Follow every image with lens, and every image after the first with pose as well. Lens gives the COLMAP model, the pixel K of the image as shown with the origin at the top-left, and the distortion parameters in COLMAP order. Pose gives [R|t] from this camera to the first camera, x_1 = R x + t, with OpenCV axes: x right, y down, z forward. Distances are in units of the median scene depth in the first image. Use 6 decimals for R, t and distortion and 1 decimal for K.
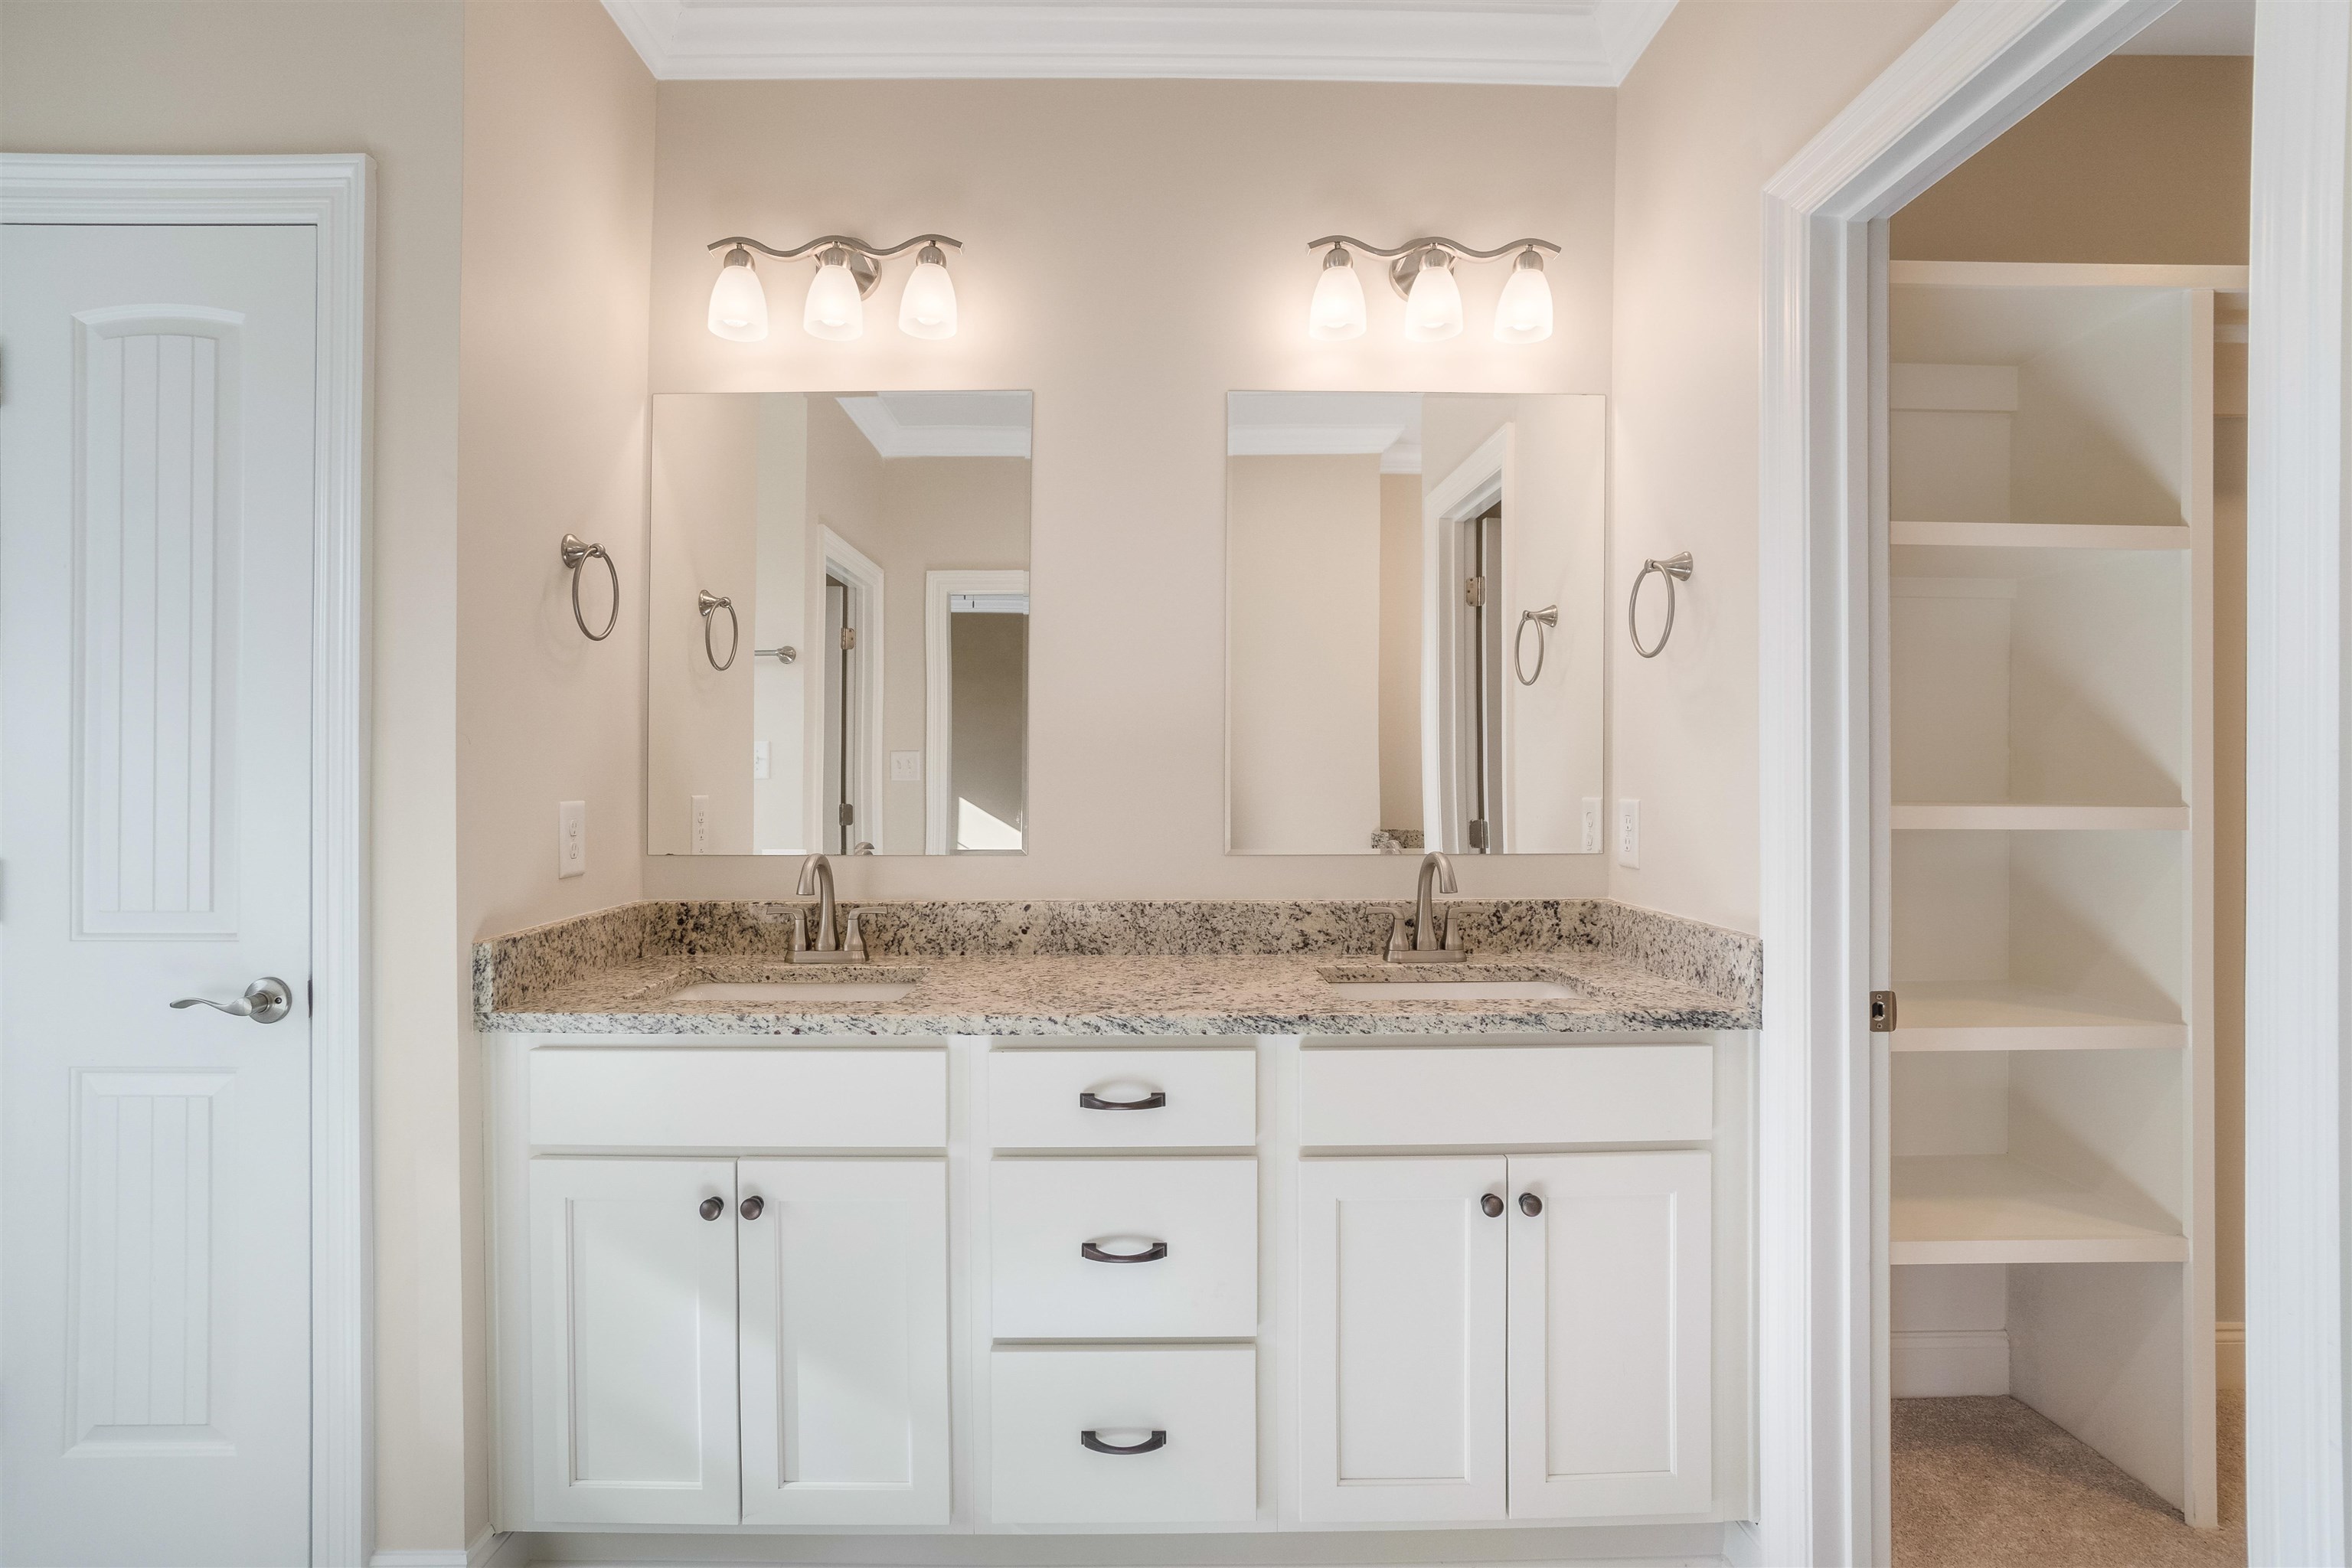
lens RADIAL K [[1078.3, 0, 1160.7], [0, 1078.3, 772.3], [0, 0, 1]] dist [-0.041625, 0.013134]
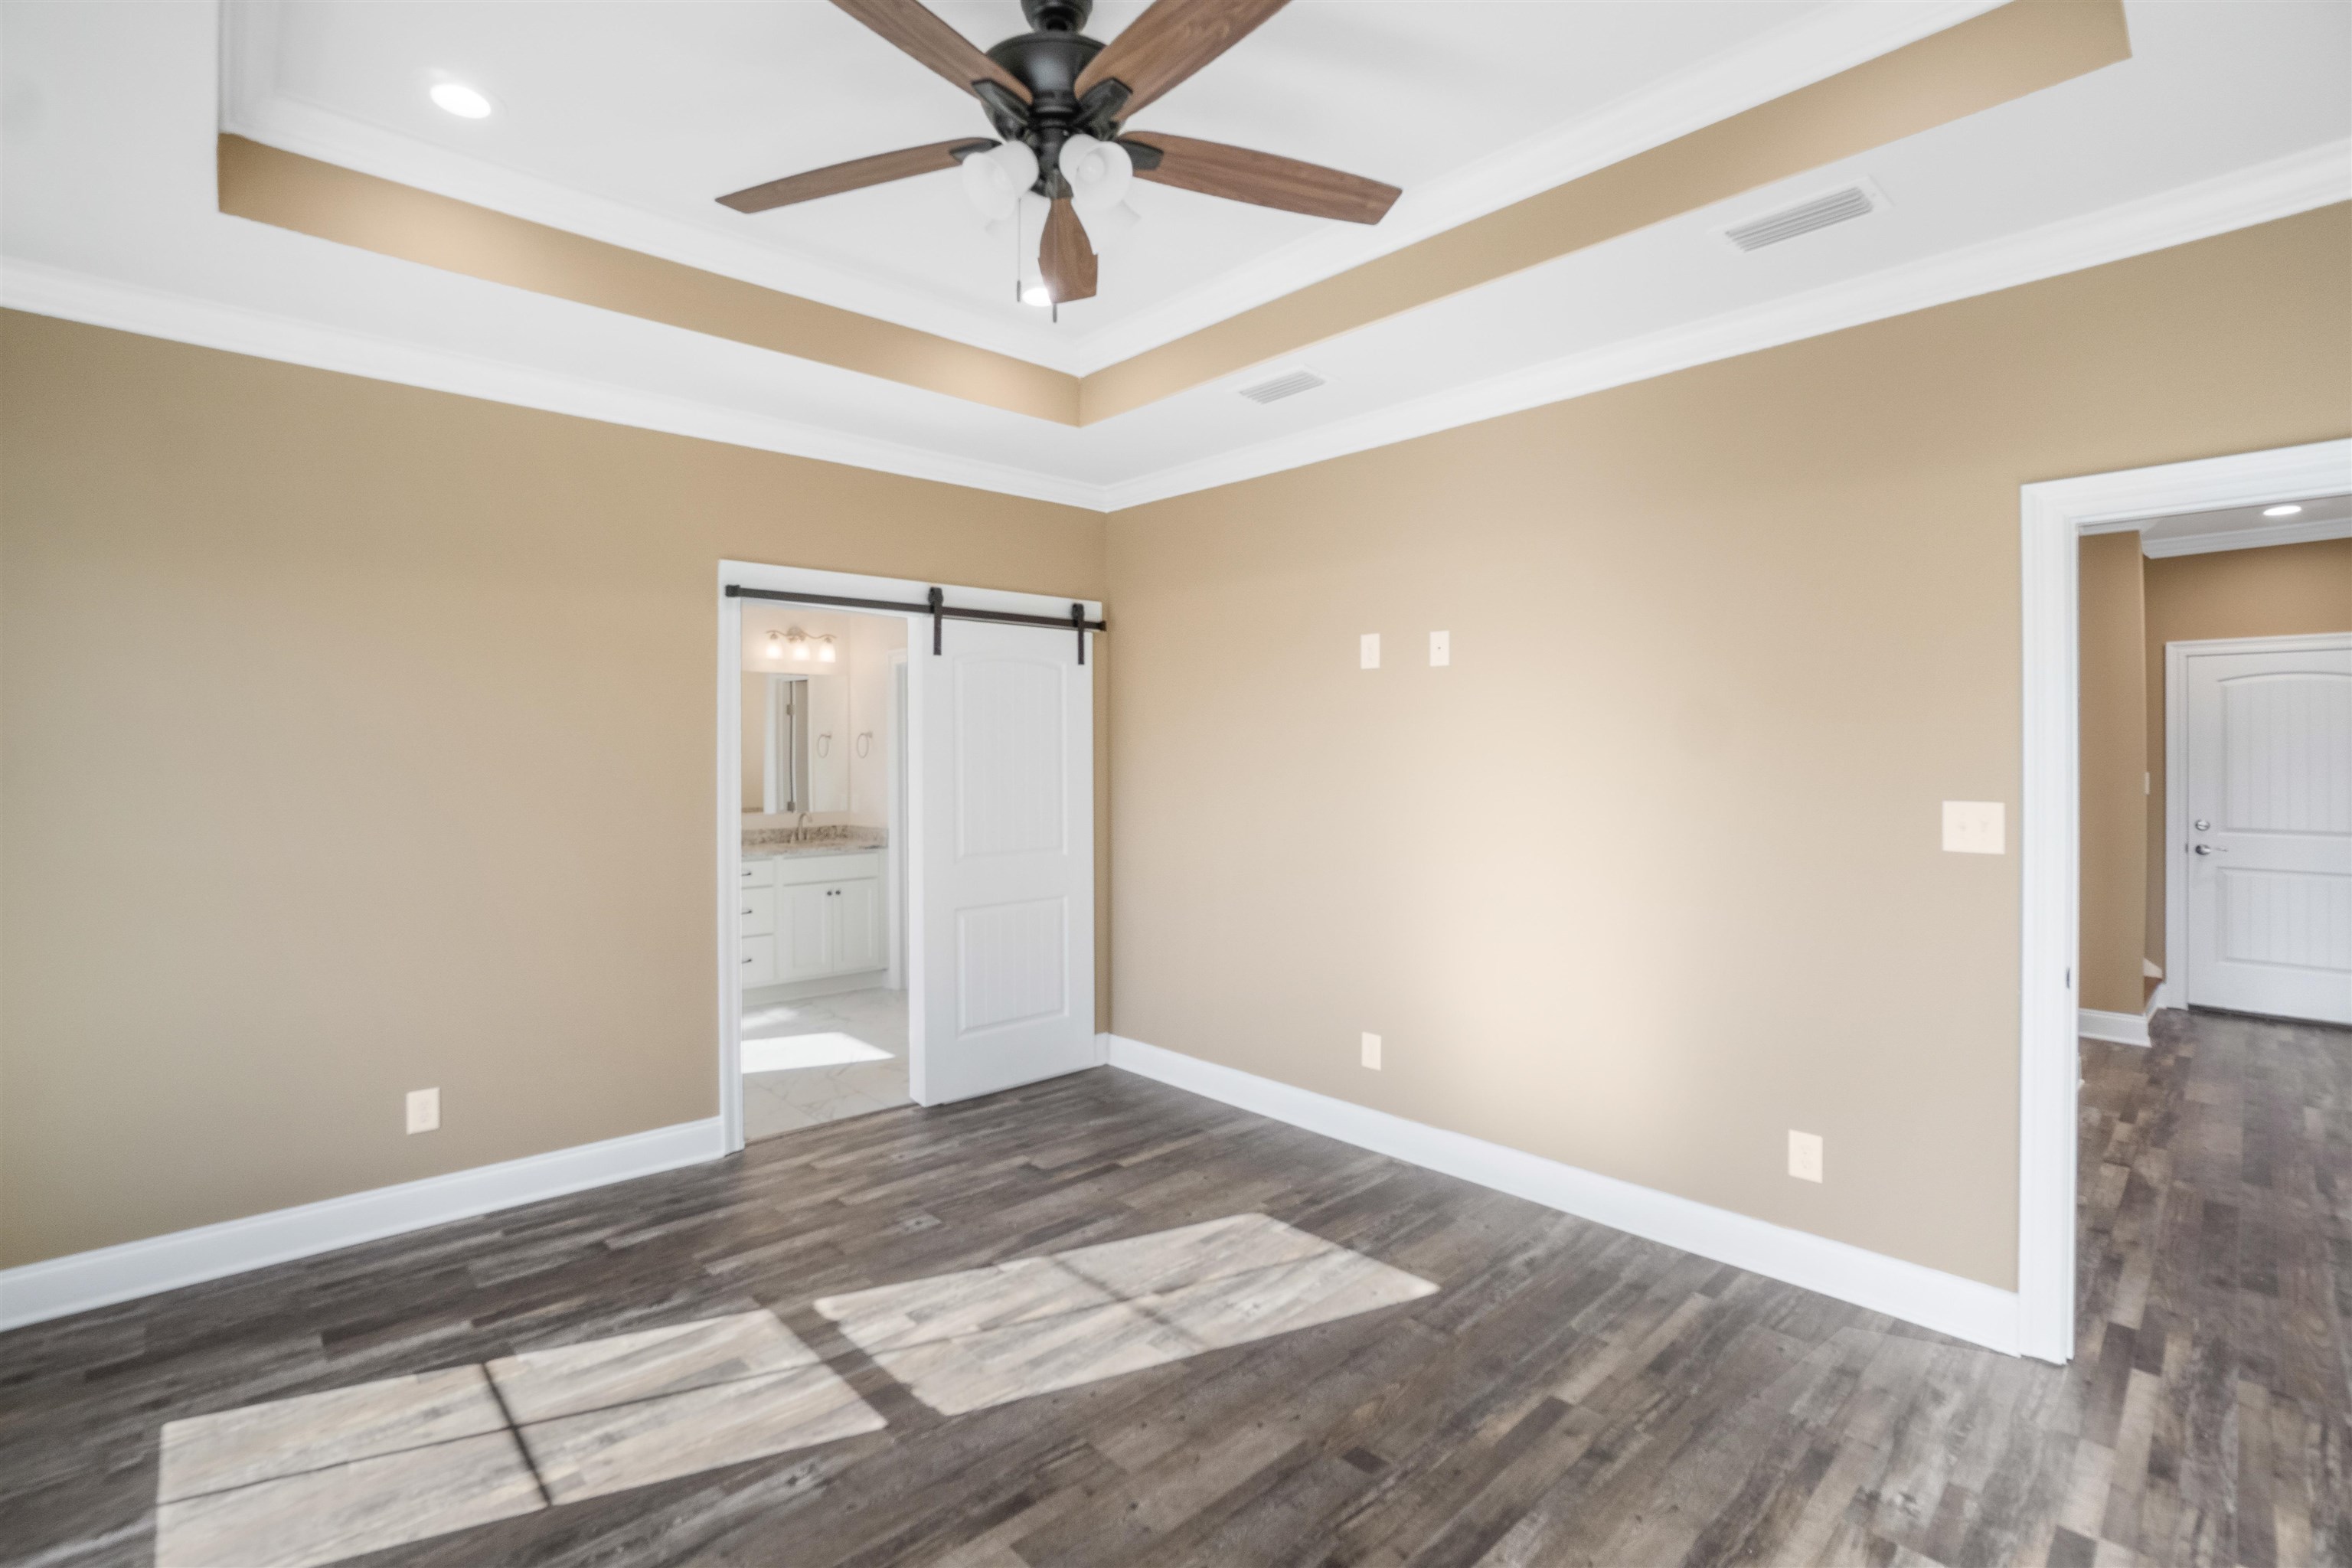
lens RADIAL K [[1078.3, 0, 1180.9], [0, 1078.3, 780.2], [0, 0, 1]] dist [-0.041625, 0.013134]
pose [[0.738078, -0.020859, 0.674392, -1.185139], [0.001110, 0.999558, 0.029702, -0.130521], [-0.674714, -0.021174, 0.737776, -2.390053]]
